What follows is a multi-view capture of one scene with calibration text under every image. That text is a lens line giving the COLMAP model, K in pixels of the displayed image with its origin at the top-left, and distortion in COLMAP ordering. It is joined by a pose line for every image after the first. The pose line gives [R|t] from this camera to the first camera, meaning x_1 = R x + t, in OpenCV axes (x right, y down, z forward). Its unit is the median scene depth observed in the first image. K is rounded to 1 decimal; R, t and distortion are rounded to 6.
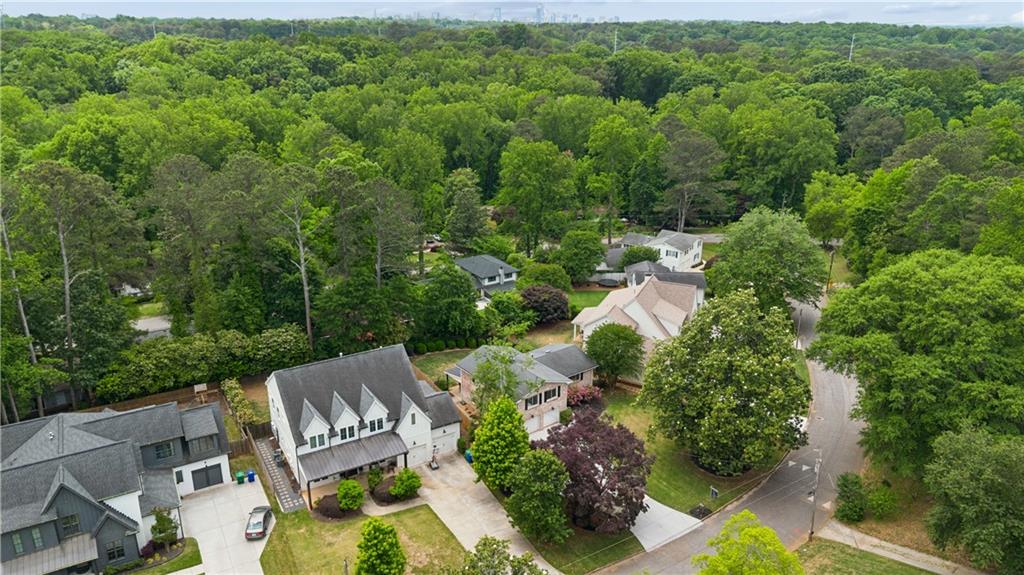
lens RADIAL K [[730.9, 0, 512.0], [0, 730.9, 287.5], [0, 0, 1]] dist [0.073969, -0.076187]
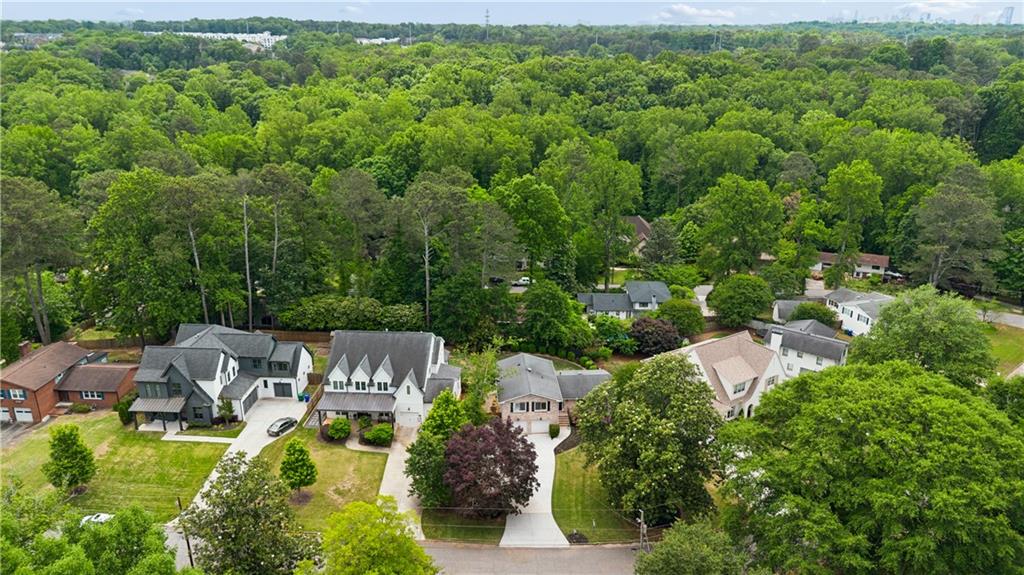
lens RADIAL K [[730.9, 0, 512.0], [0, 730.9, 287.5], [0, 0, 1]] dist [0.073969, -0.076187]
pose [[0.829082, 0.187523, -0.526742, 0.666145], [-0.188941, 0.980626, 0.051718, -0.099361], [0.526235, 0.056644, 0.848450, -0.007874]]
